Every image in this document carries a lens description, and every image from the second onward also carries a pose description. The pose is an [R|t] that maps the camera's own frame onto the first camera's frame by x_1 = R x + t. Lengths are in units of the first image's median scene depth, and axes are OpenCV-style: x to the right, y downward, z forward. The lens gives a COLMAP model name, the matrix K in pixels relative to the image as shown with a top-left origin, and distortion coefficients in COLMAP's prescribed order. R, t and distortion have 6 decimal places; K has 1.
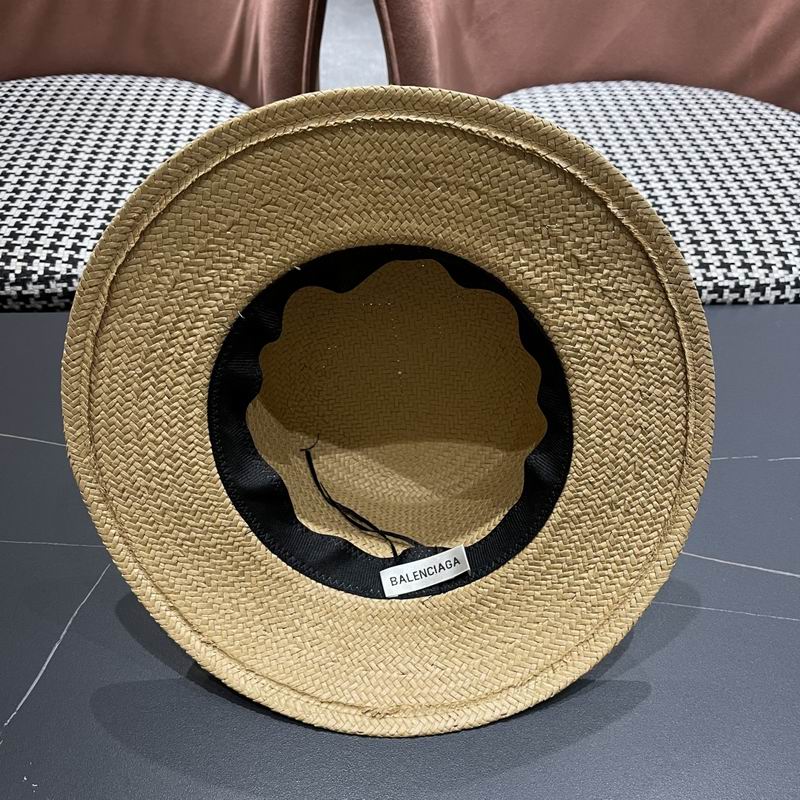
lens RADIAL K [[857.0, 0, 406.7], [0, 857.0, 400.3], [0, 0, 1]] dist [0.022248, 0.000000]
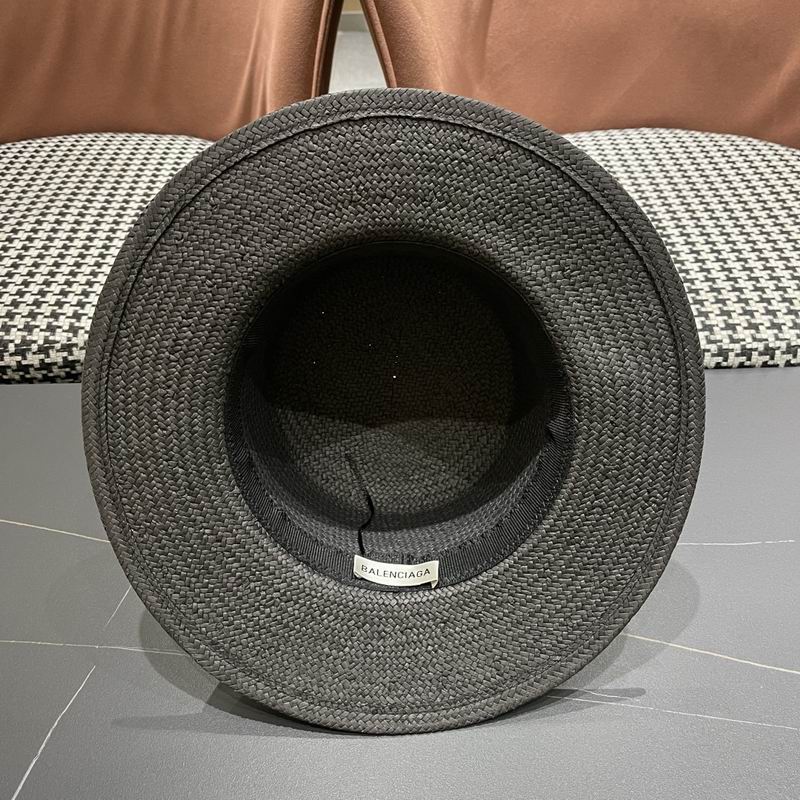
lens RADIAL K [[857.0, 0, 399.4], [0, 857.0, 393.9], [0, 0, 1]] dist [0.022248, 0.000000]
pose [[0.999202, -0.009463, -0.038817, 0.017423], [0.007888, 0.999148, -0.040522, -0.044765], [0.039168, 0.040183, 0.998424, 0.042866]]
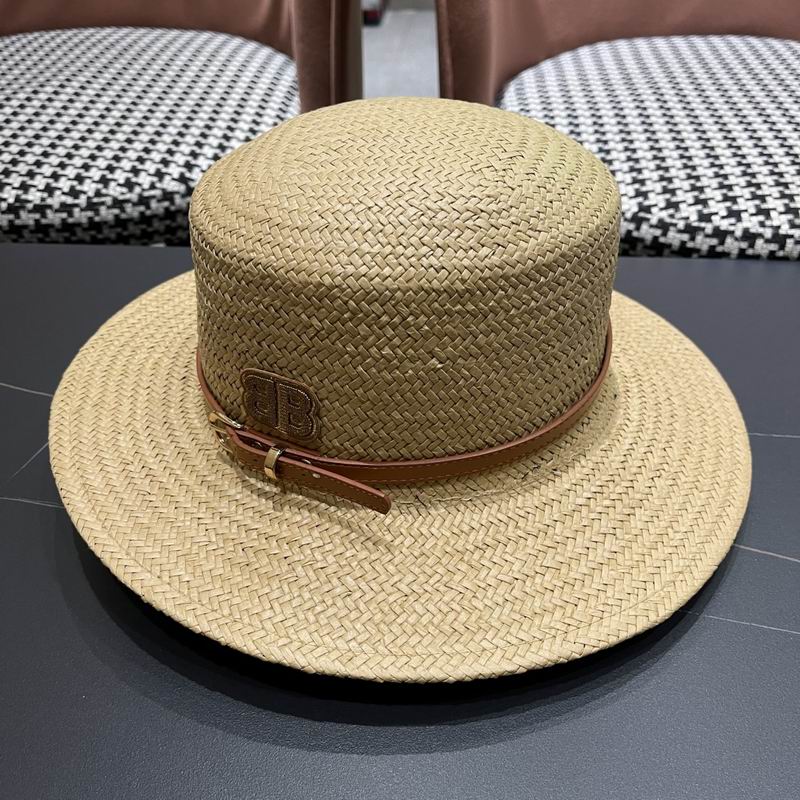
lens RADIAL K [[857.0, 0, 408.6], [0, 857.0, 409.0], [0, 0, 1]] dist [0.022248, 0.000000]
pose [[0.993467, 0.049569, -0.102797, 0.062675], [-0.055798, 0.996719, -0.058626, 0.082279], [0.099553, 0.063979, 0.992973, 0.192120]]
